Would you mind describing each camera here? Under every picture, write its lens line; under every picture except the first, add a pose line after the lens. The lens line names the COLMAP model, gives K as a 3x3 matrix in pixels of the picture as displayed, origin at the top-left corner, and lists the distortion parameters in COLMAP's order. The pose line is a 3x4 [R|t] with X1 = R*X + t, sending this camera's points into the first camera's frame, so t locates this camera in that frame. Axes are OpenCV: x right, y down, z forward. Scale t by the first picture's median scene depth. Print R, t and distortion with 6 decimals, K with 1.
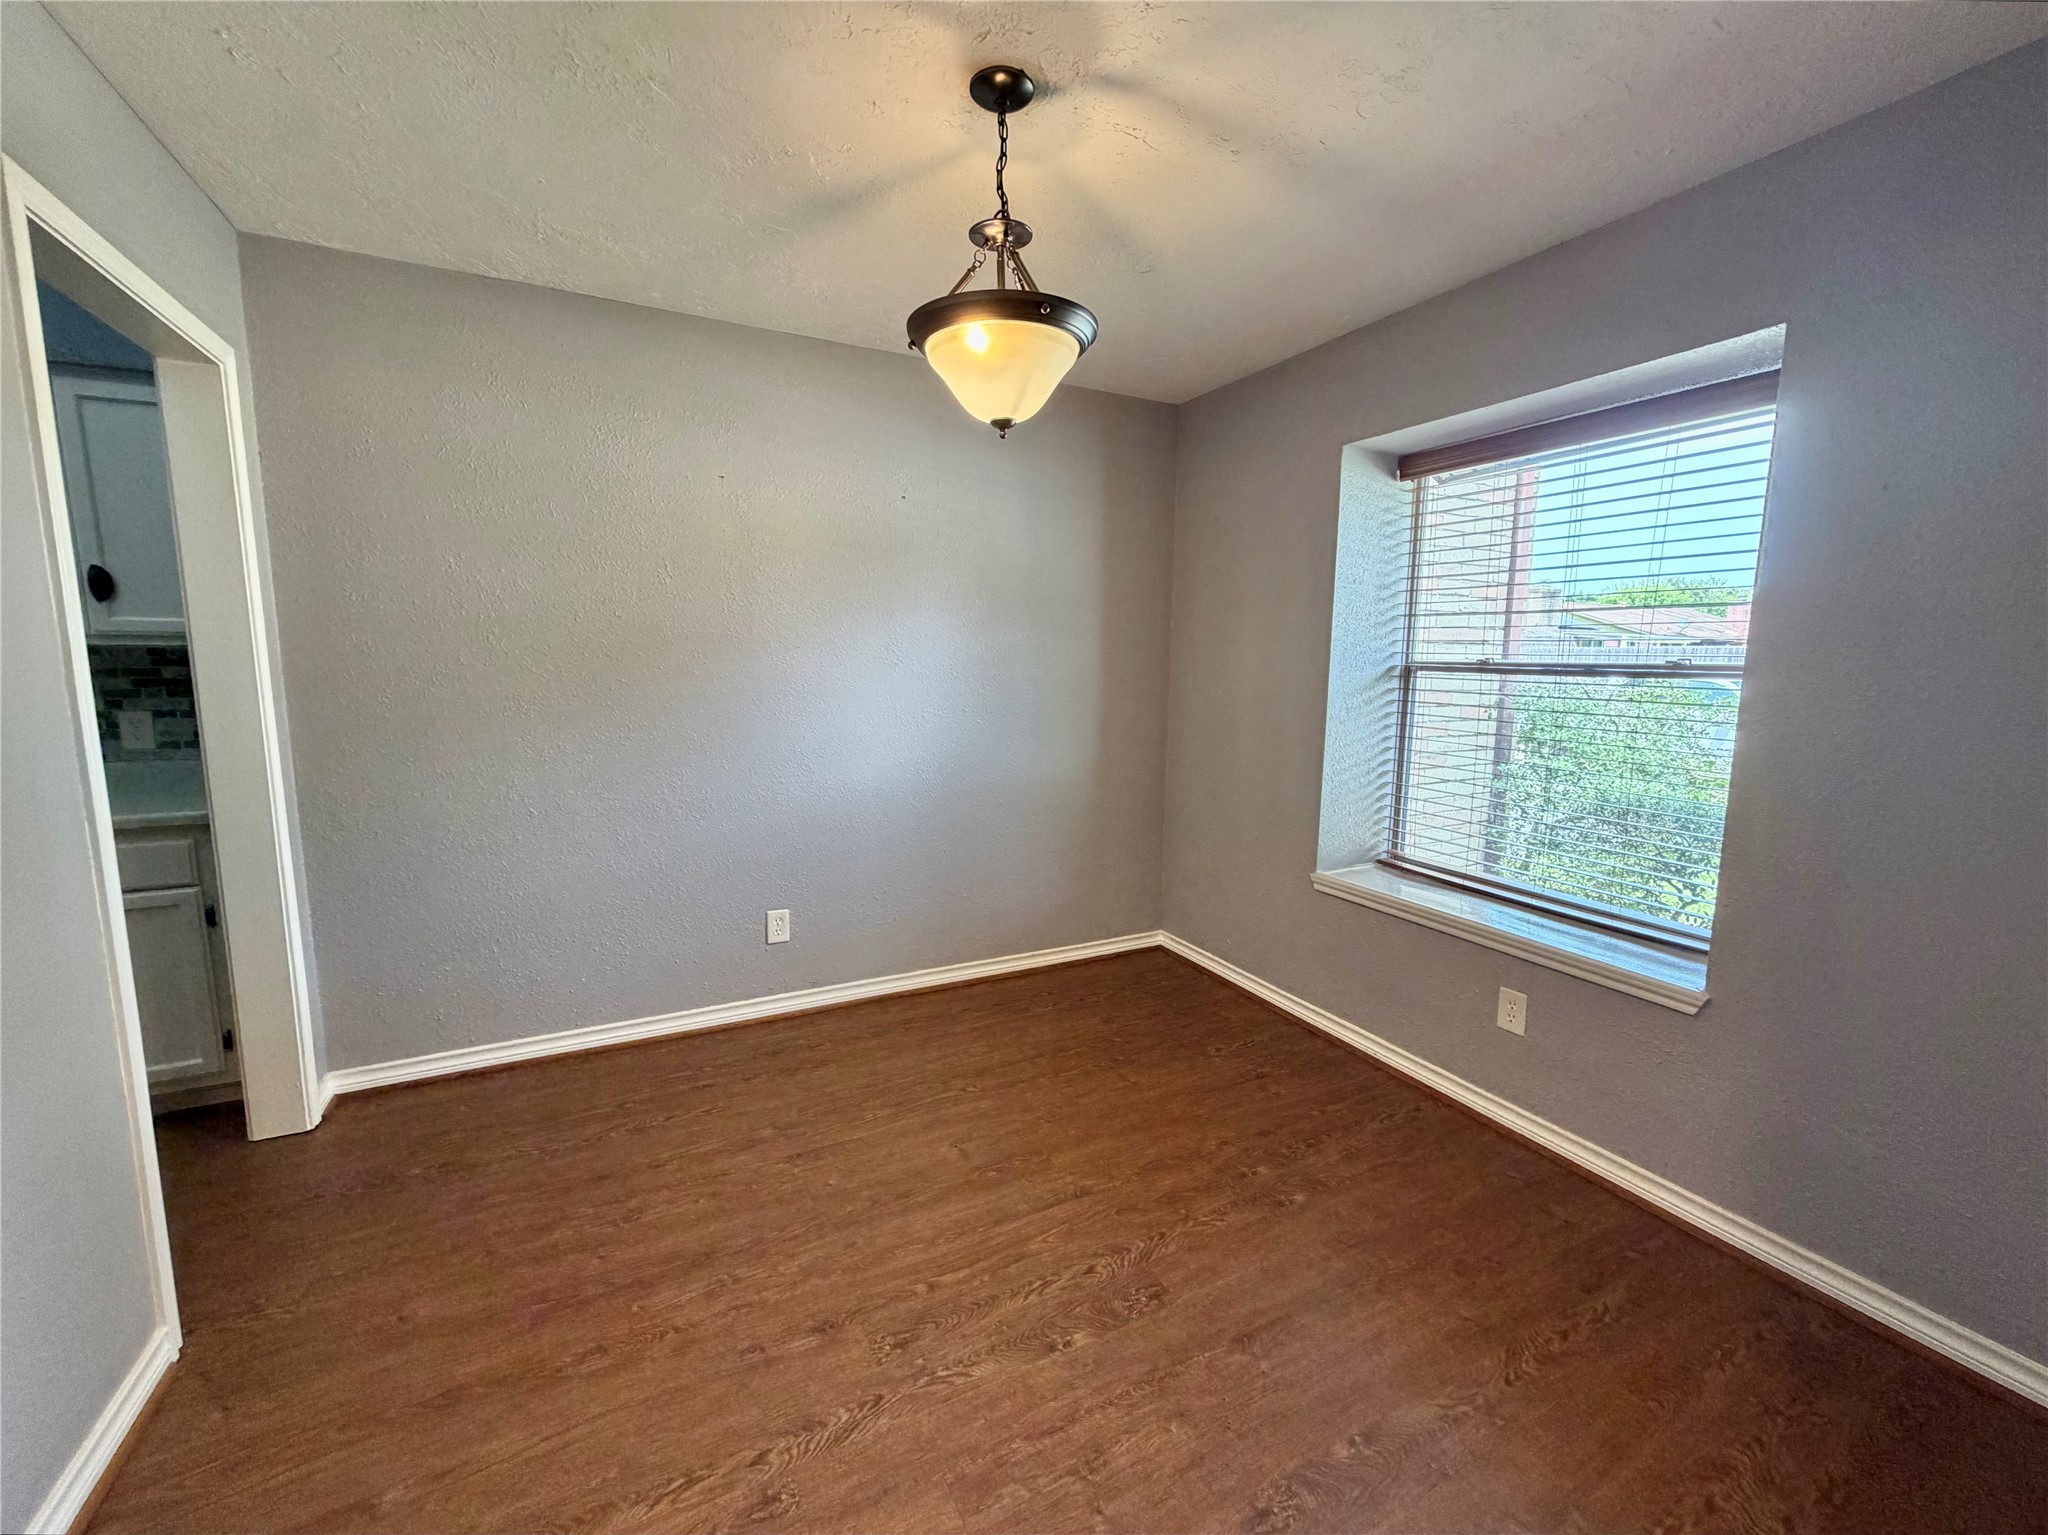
lens RADIAL K [[817.4, 0, 1017.5], [0, 817.4, 768.6], [0, 0, 1]] dist [0.000150, -0.000060]
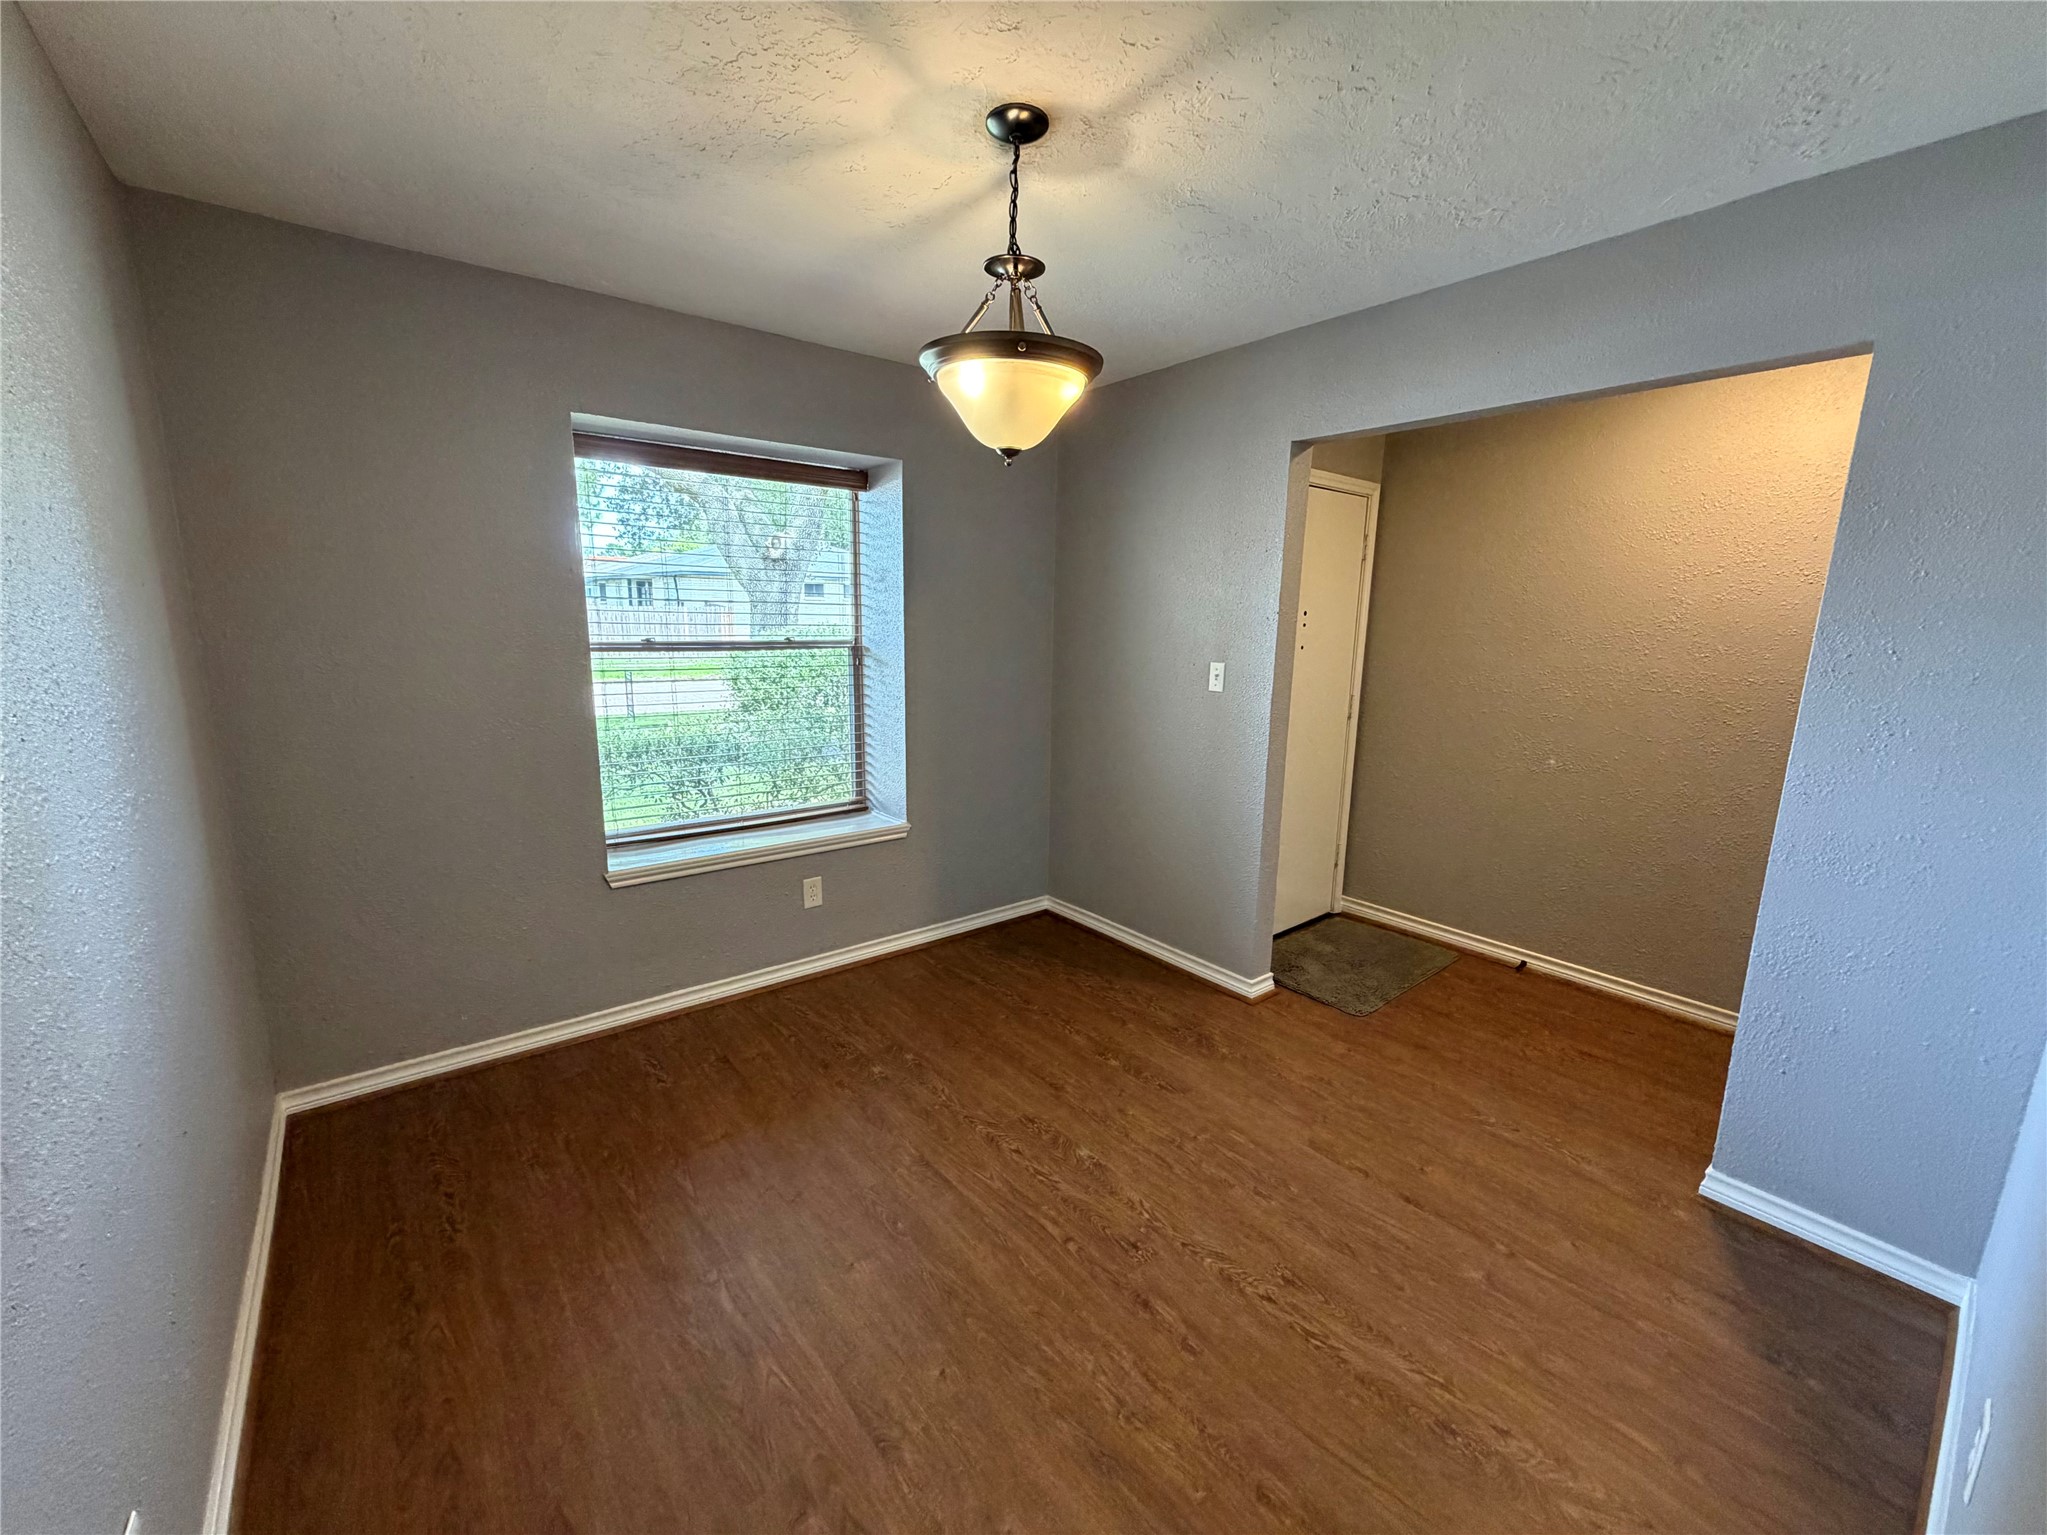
lens RADIAL K [[822.5, 0, 1011.4], [0, 822.5, 773.6], [0, 0, 1]] dist [-0.023701, 0.000085]
pose [[-0.199915, -0.197571, 0.959687, -1.077938], [0.117241, 0.967599, 0.223622, -0.245219], [-0.972774, 0.157220, -0.170274, 1.223972]]
